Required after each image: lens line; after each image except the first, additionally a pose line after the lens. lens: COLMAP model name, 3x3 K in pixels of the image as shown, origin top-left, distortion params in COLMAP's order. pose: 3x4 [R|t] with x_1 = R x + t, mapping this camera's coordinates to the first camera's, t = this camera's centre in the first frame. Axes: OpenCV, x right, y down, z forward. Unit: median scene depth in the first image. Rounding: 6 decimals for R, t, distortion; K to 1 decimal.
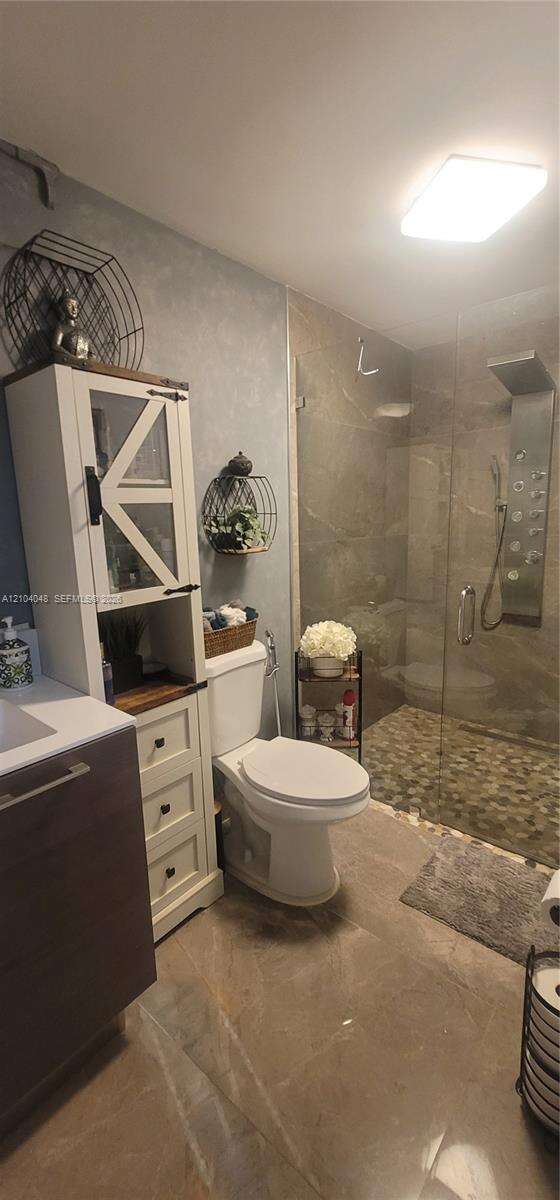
lens RADIAL K [[491.8, 0, 283.5], [0, 491.8, 599.6], [0, 0, 1]] dist [-0.006058, 0.000666]
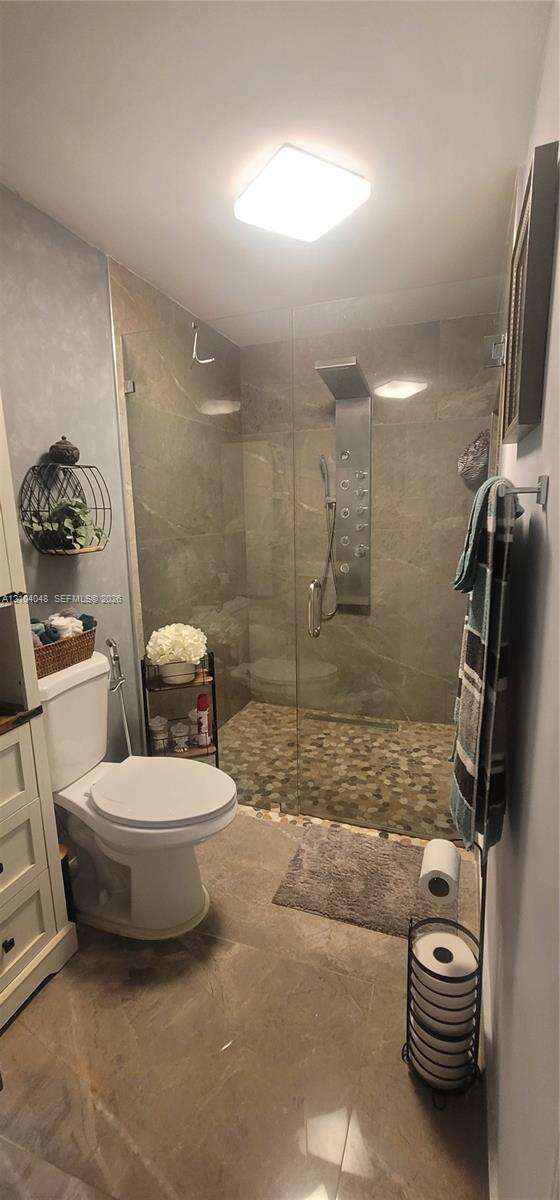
lens RADIAL K [[491.8, 0, 285.8], [0, 491.8, 599.8], [0, 0, 1]] dist [-0.006058, 0.000666]
pose [[0.937725, -0.058944, 0.342340, -0.042976], [0.058463, 0.998221, 0.011733, -0.001004], [-0.342422, 0.009012, 0.939503, 0.070858]]
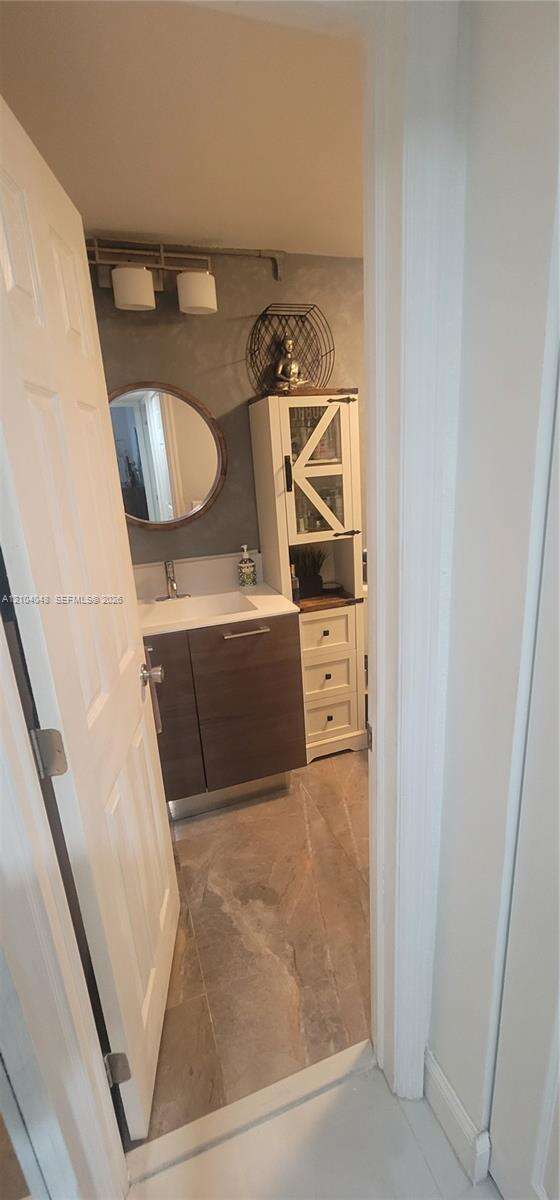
lens RADIAL K [[491.8, 0, 279.0], [0, 491.8, 602.4], [0, 0, 1]] dist [-0.006058, 0.000666]
pose [[0.857719, 0.115063, -0.501077, 0.368216], [-0.050825, 0.988837, 0.140068, -0.011604], [0.511600, -0.094672, 0.853992, -0.369880]]
